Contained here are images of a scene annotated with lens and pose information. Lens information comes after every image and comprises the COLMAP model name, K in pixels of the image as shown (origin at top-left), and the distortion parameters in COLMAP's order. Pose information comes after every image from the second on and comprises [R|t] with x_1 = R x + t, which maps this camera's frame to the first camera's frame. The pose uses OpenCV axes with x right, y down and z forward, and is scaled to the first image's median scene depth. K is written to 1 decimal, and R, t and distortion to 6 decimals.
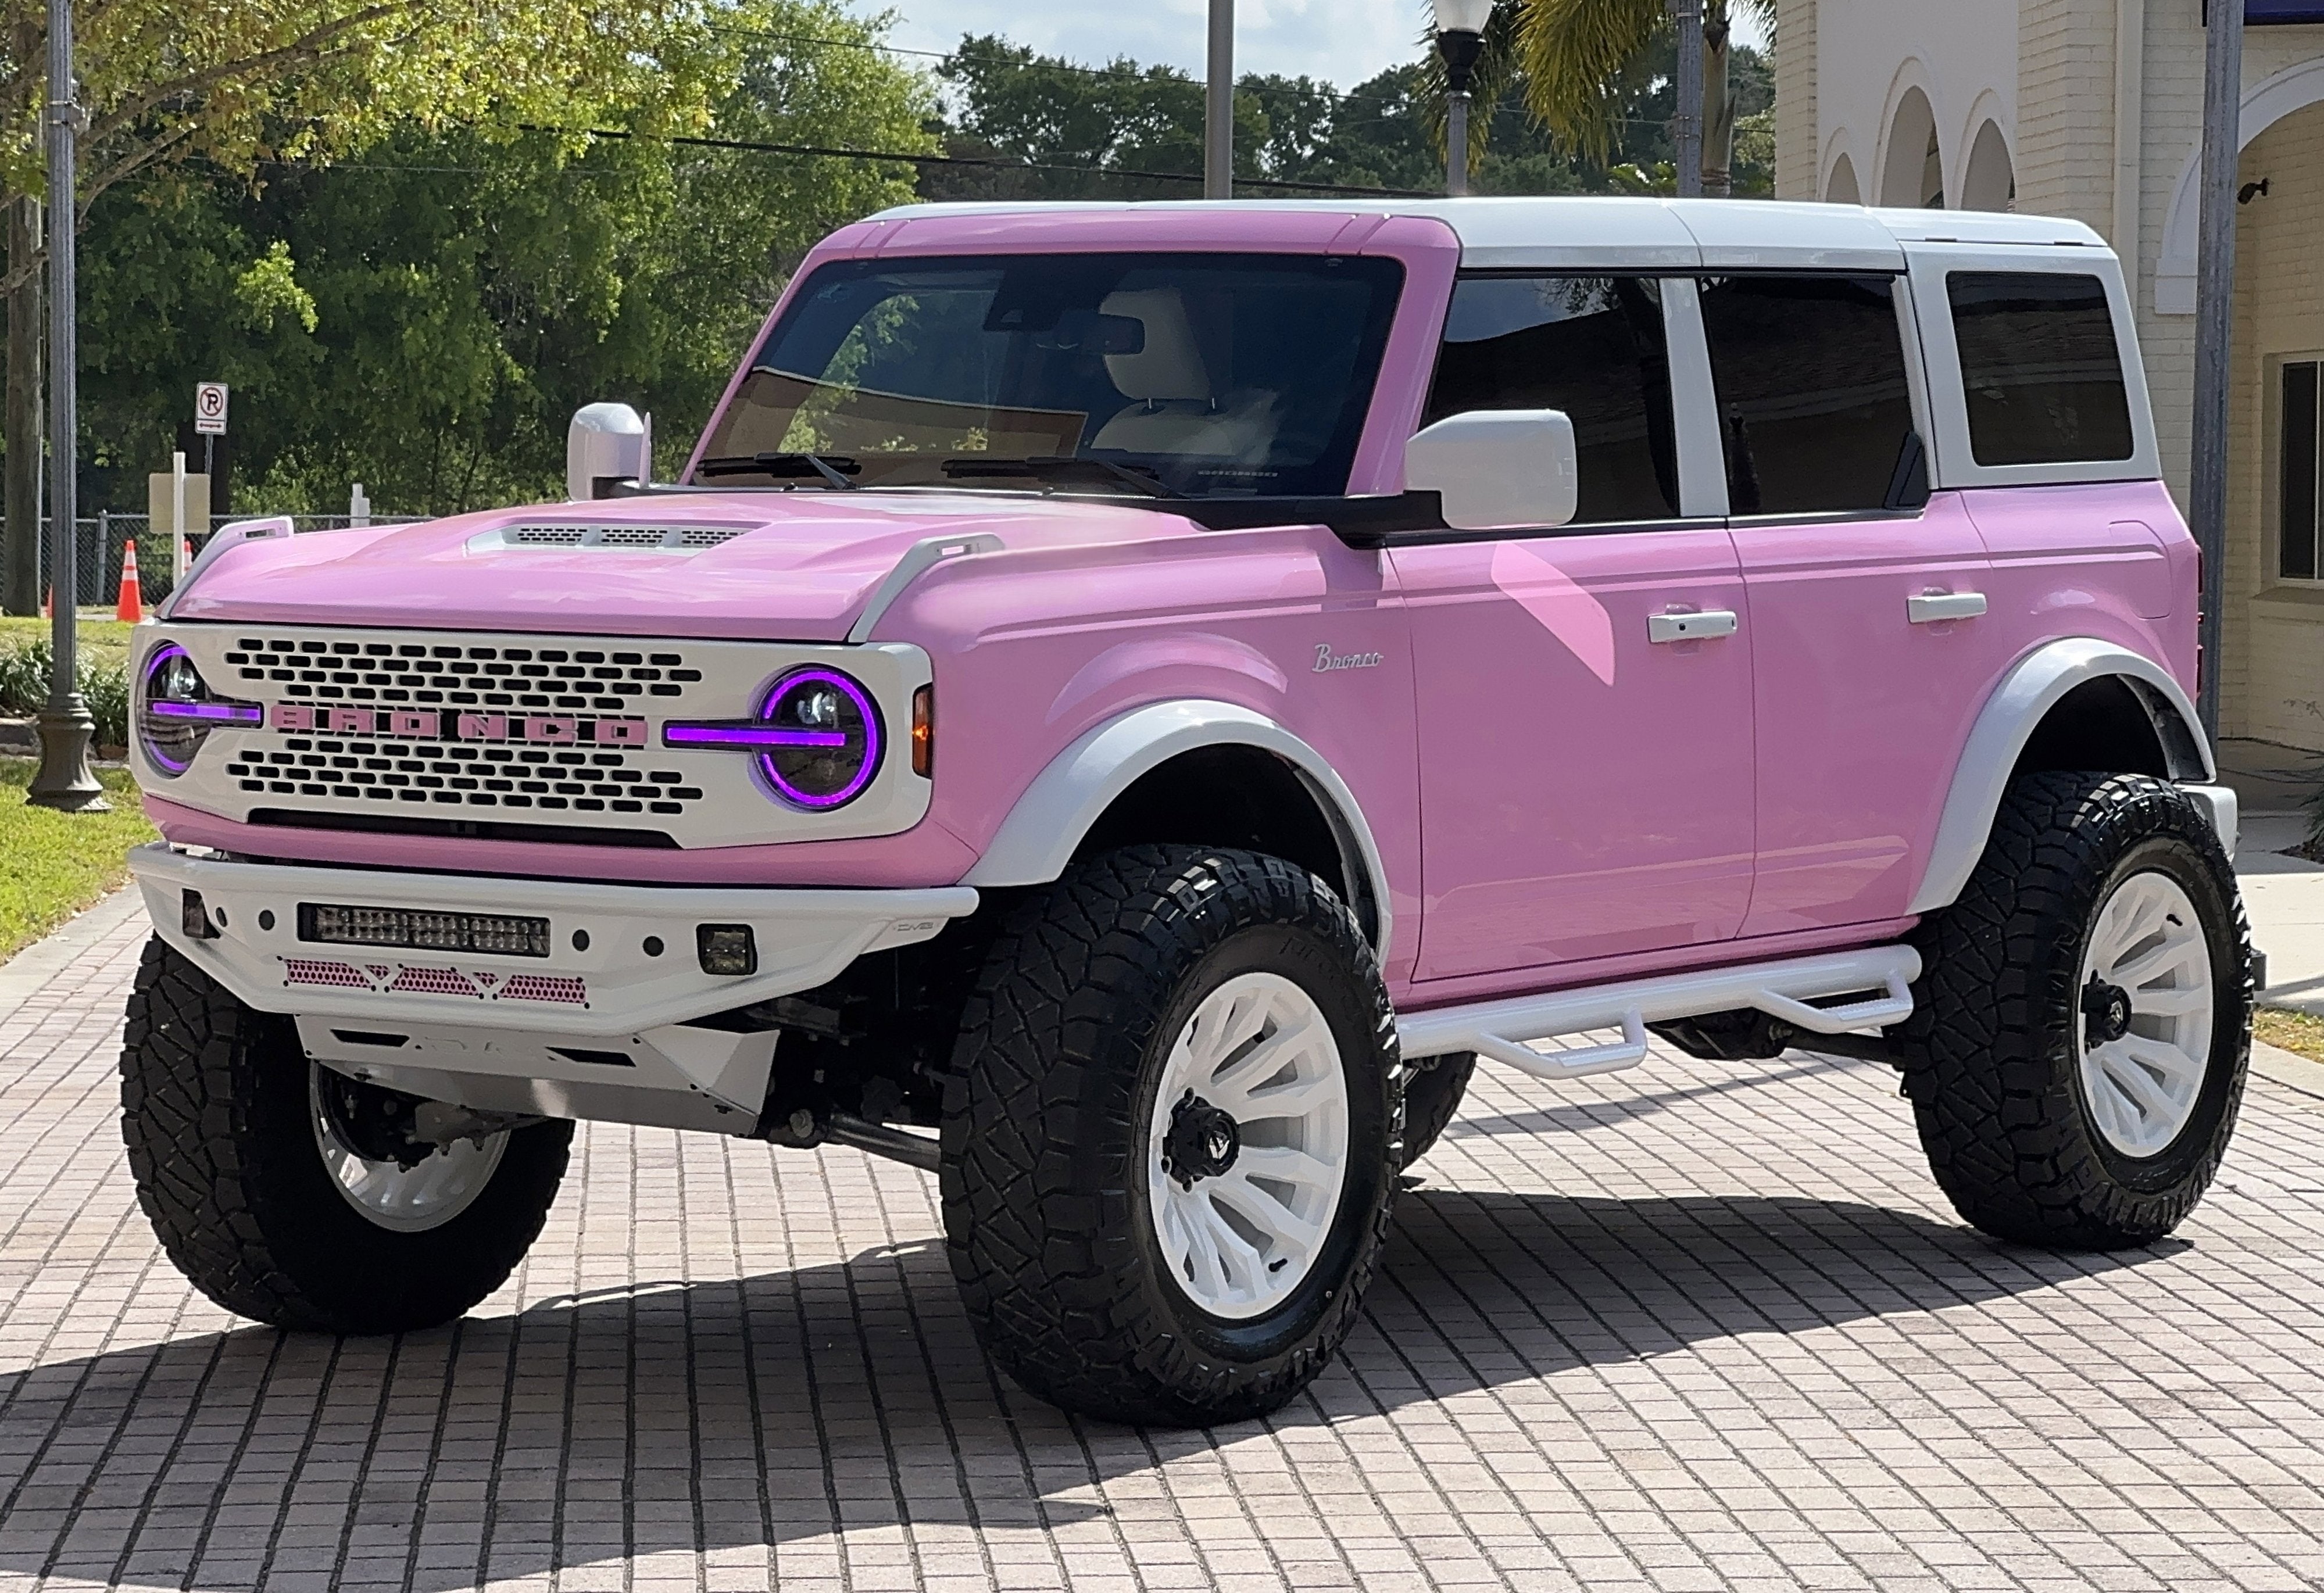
lens RADIAL K [[6405.7, 0, 1126.1], [0, 6405.7, 785.1], [0, 0, 1]] dist [0.090405, 0.000000]
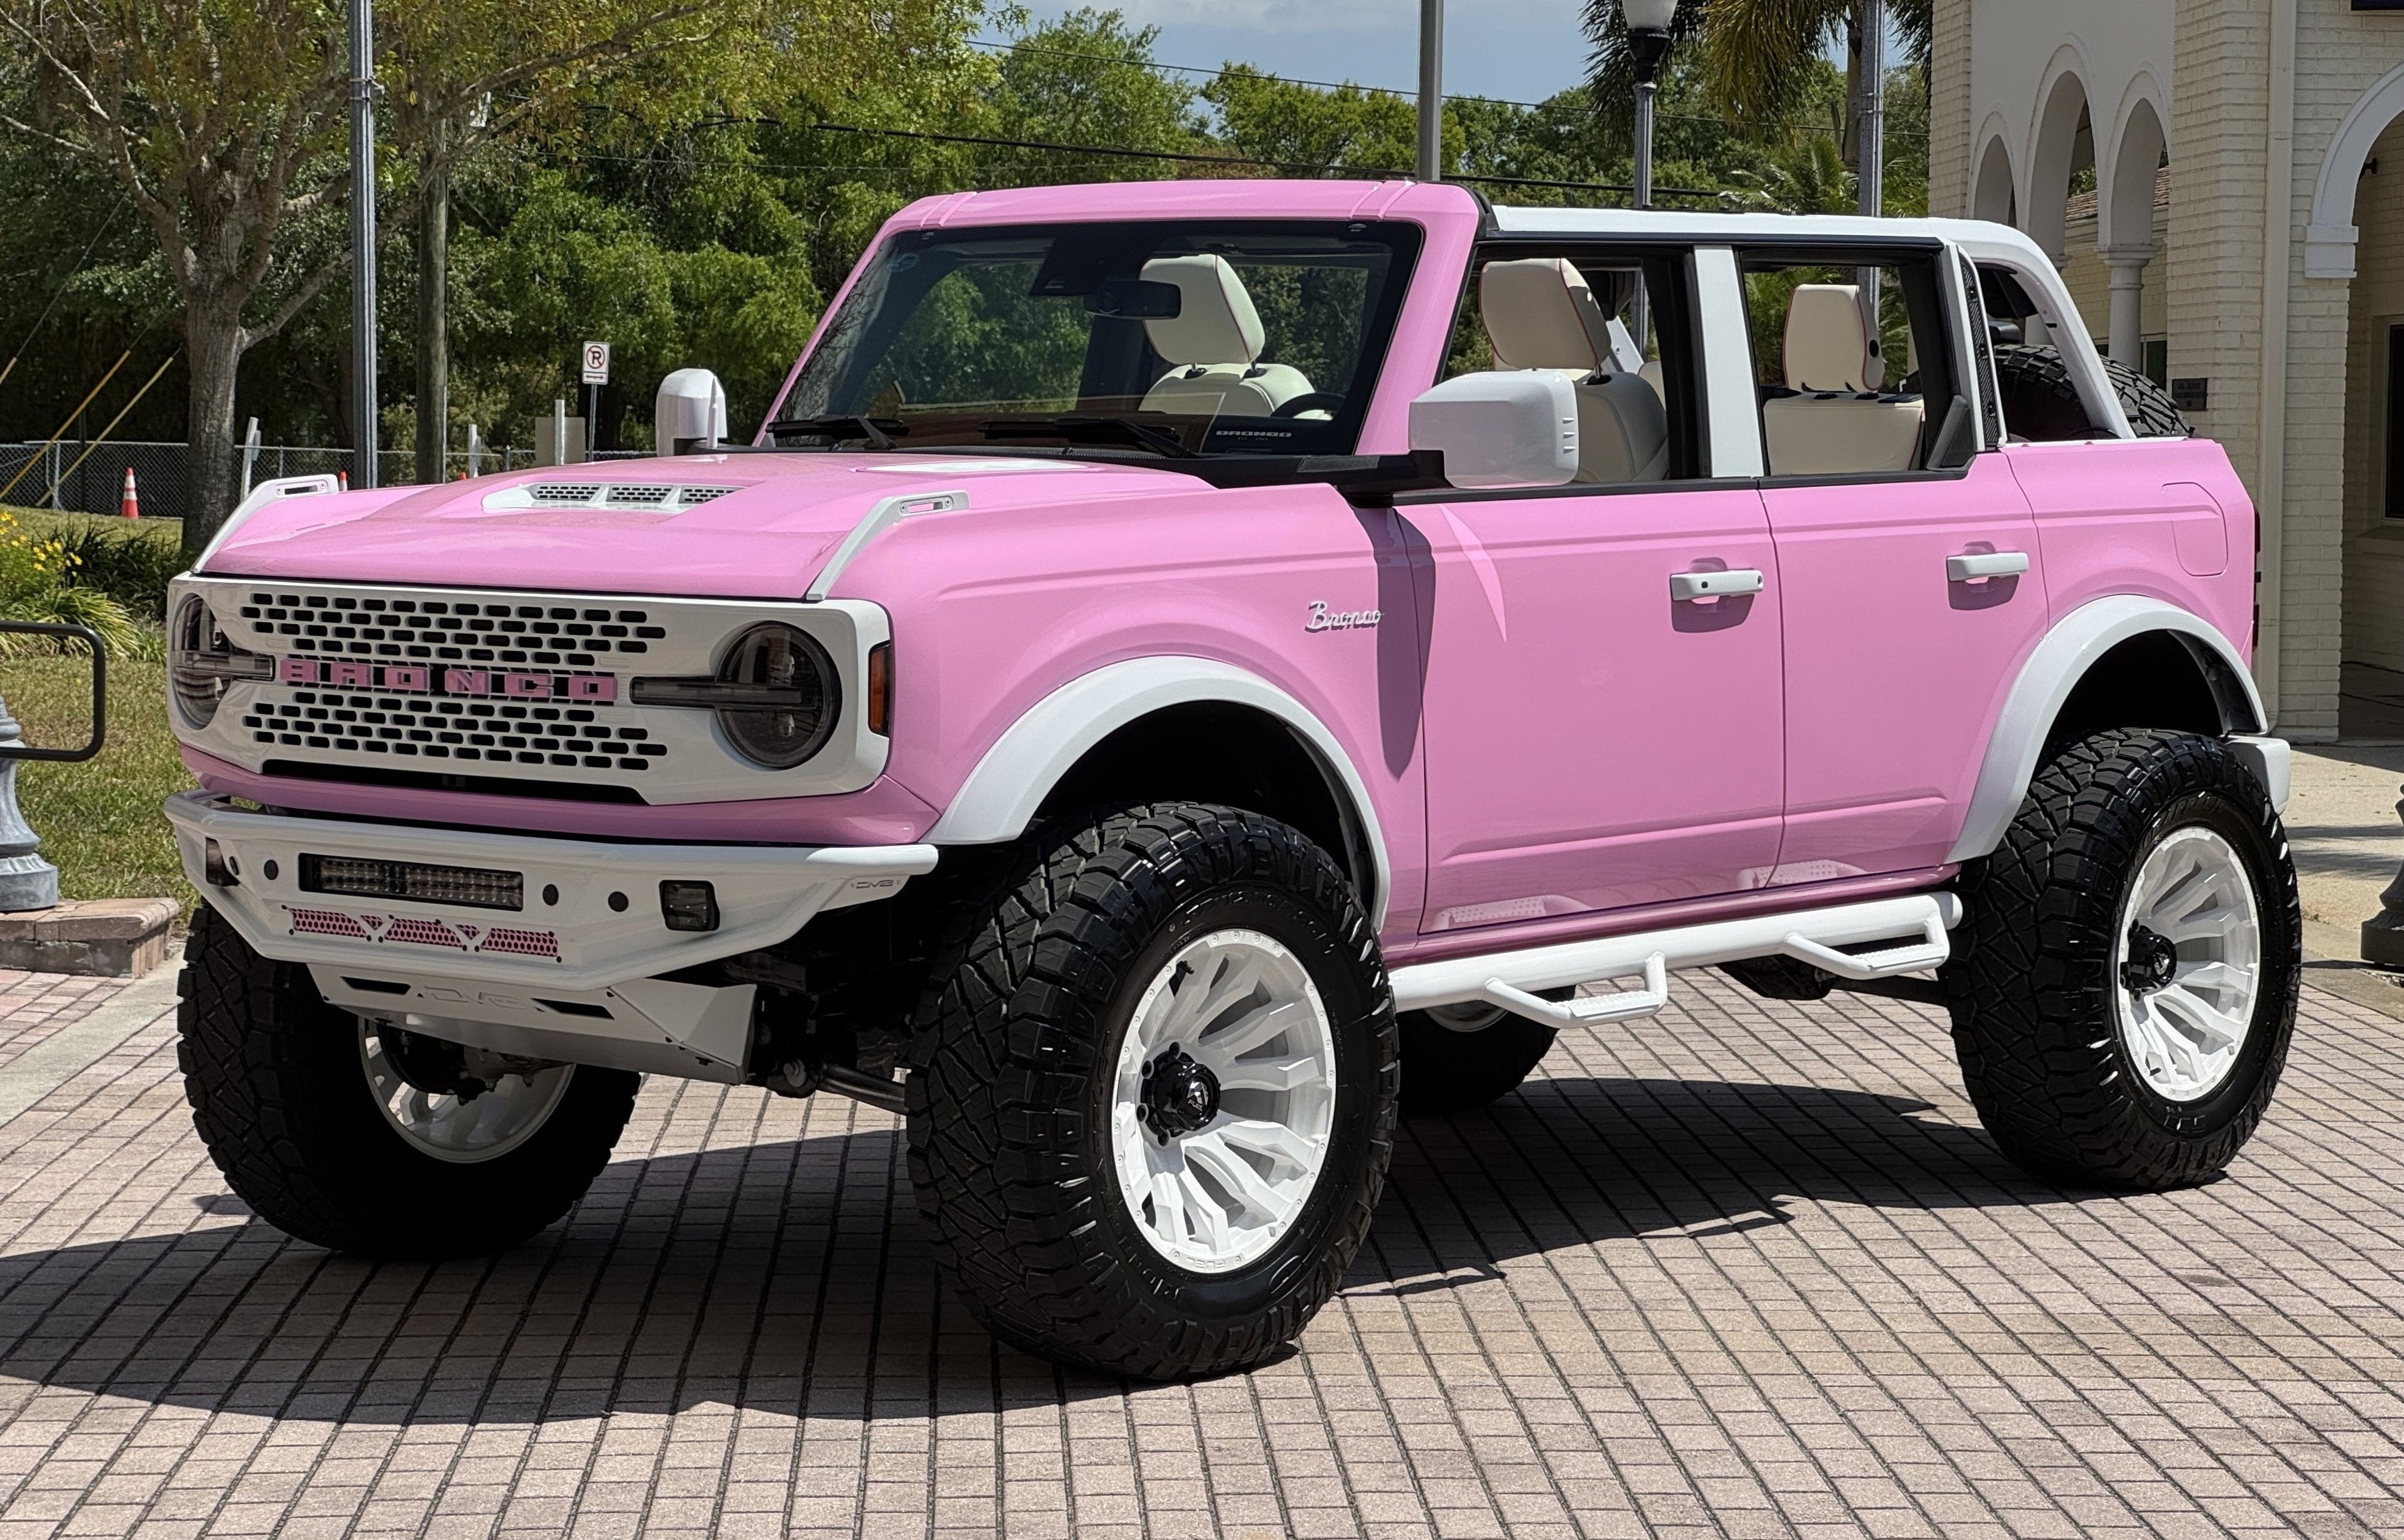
lens RADIAL K [[5153.7, 0, 1190.3], [0, 5153.7, 800.8], [0, 0, 1]] dist [0.161786, 0.000000]
pose [[0.997512, 0.005397, -0.070283, 0.069679], [-0.004064, 0.999809, 0.019092, -0.006278], [0.070373, -0.018759, 0.997344, 0.190961]]
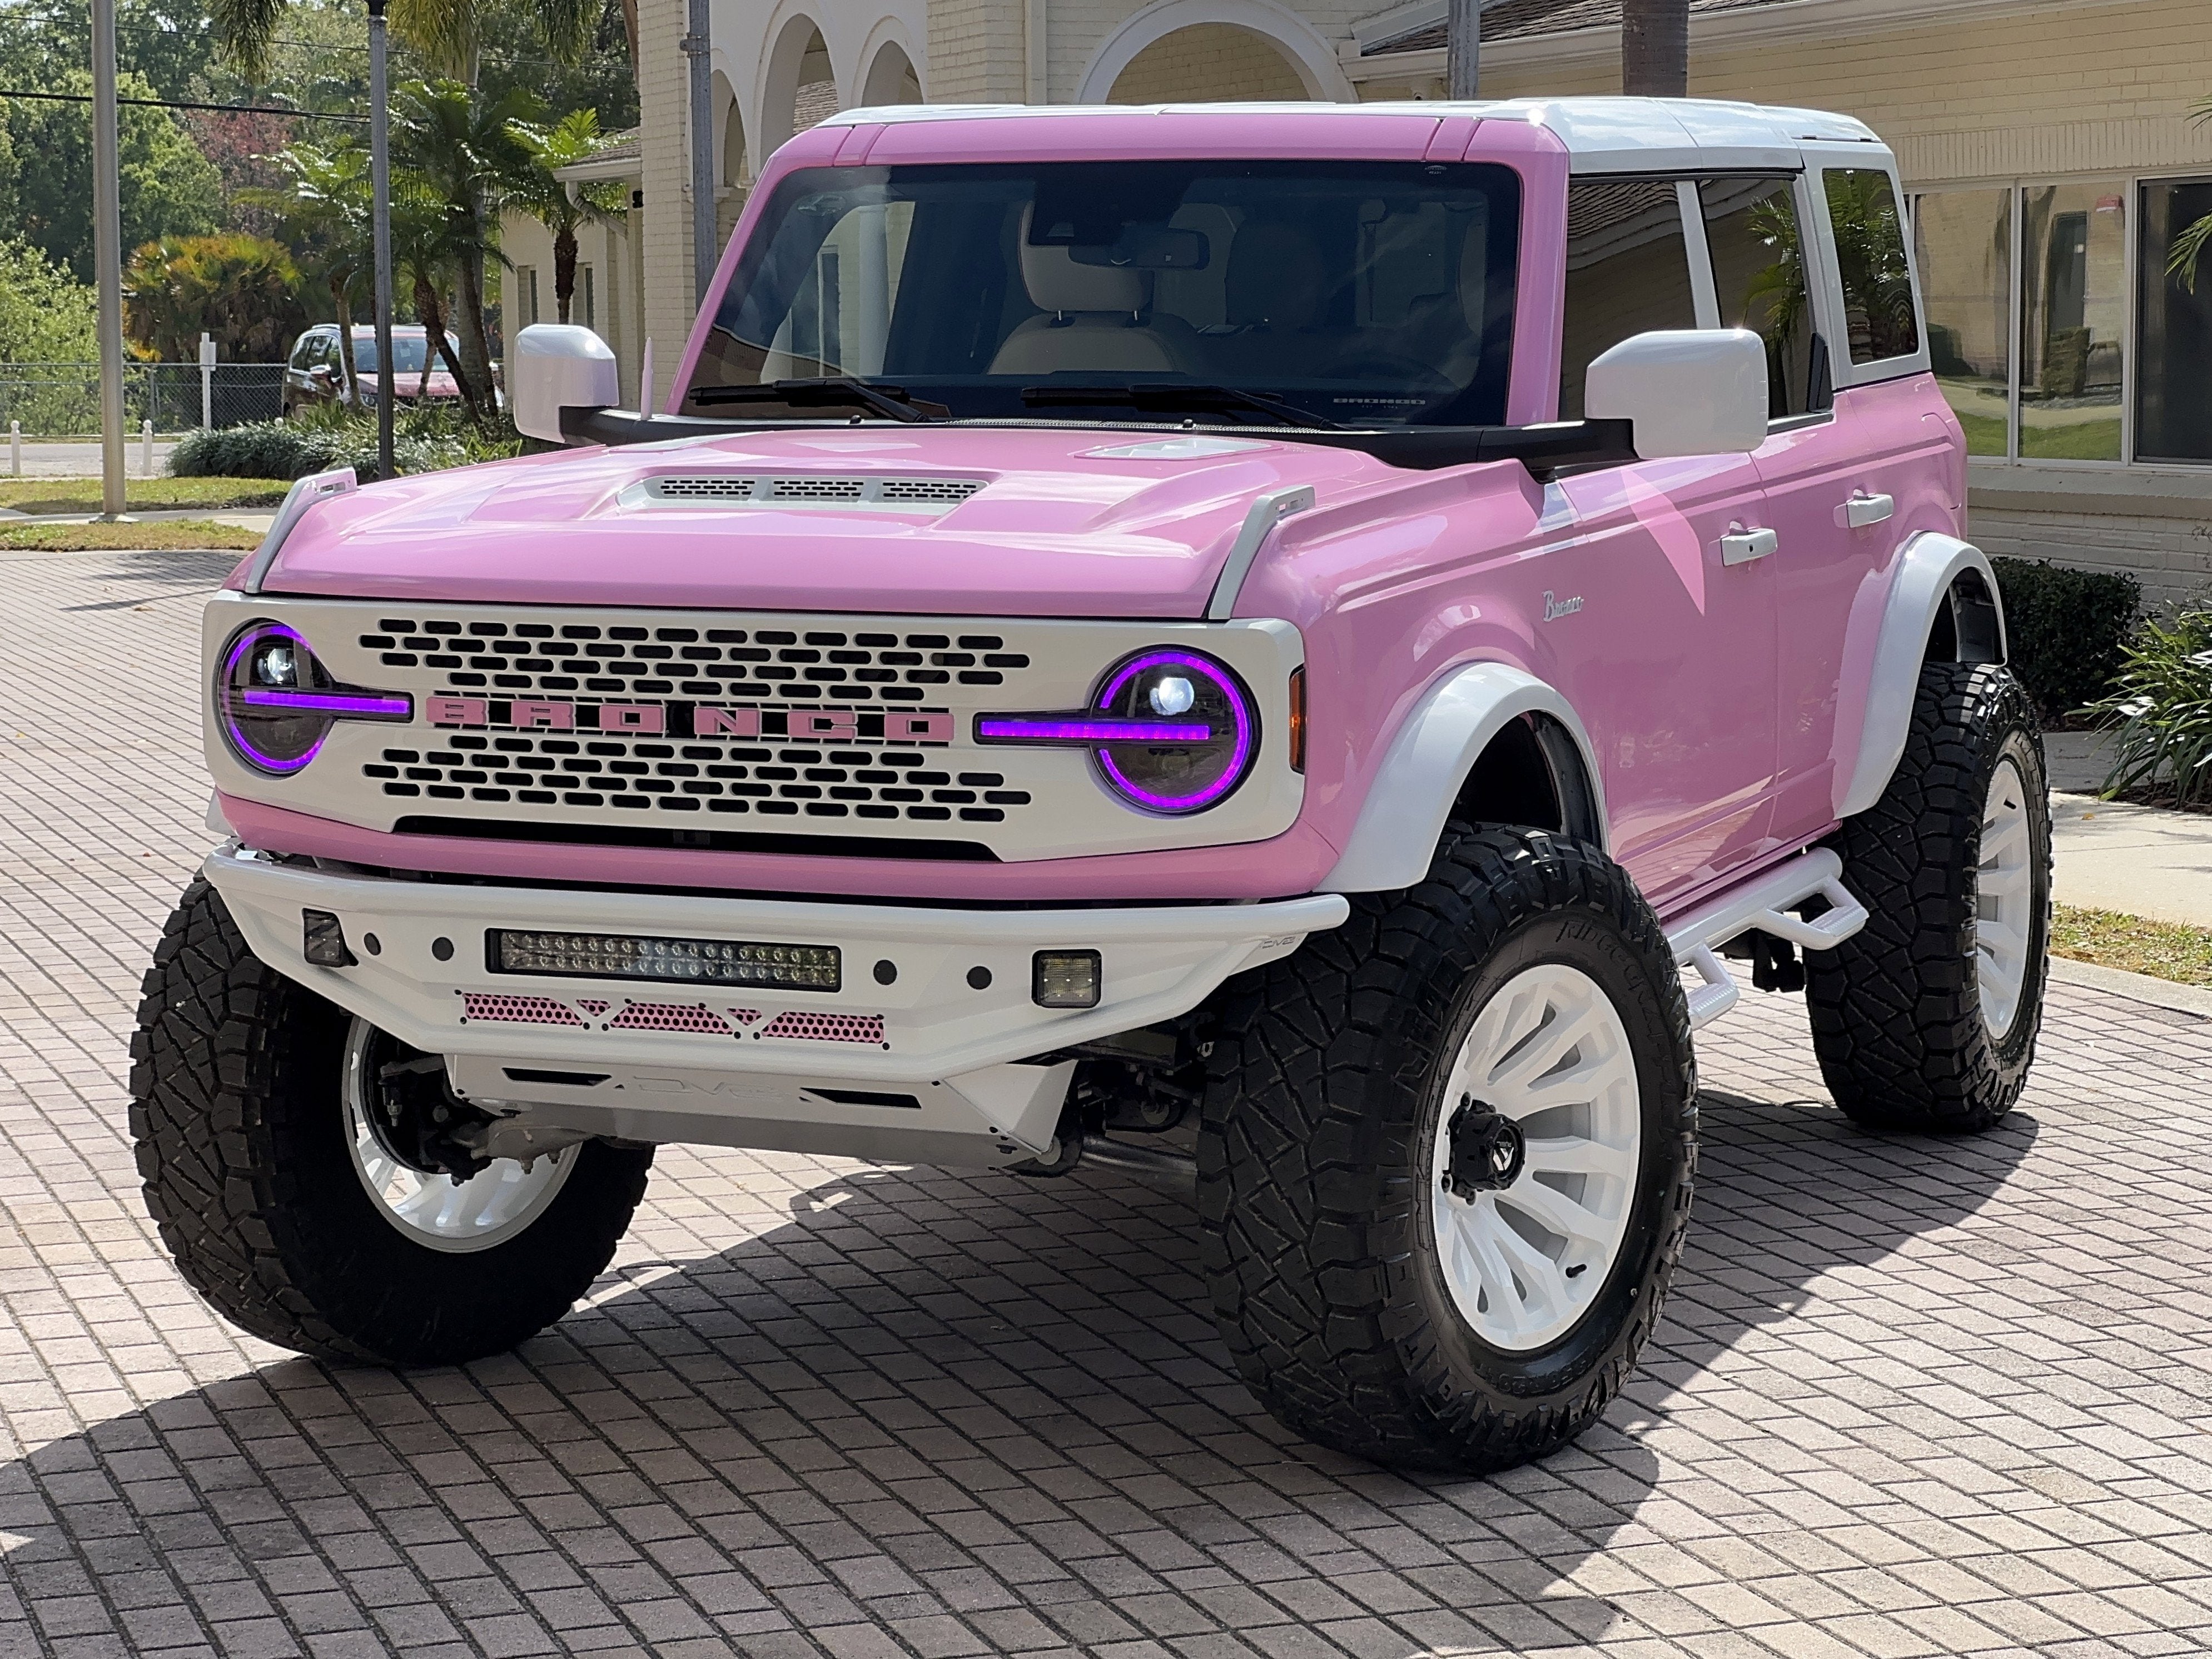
lens RADIAL K [[4732.4, 0, 1110.4], [0, 4732.4, 839.5], [0, 0, 1]] dist [0.046010, 0.000000]
pose [[0.967903, -0.039218, 0.248246, -0.205050], [0.023698, 0.997591, 0.065203, -0.032851], [-0.250205, -0.057227, 0.966500, 0.368656]]
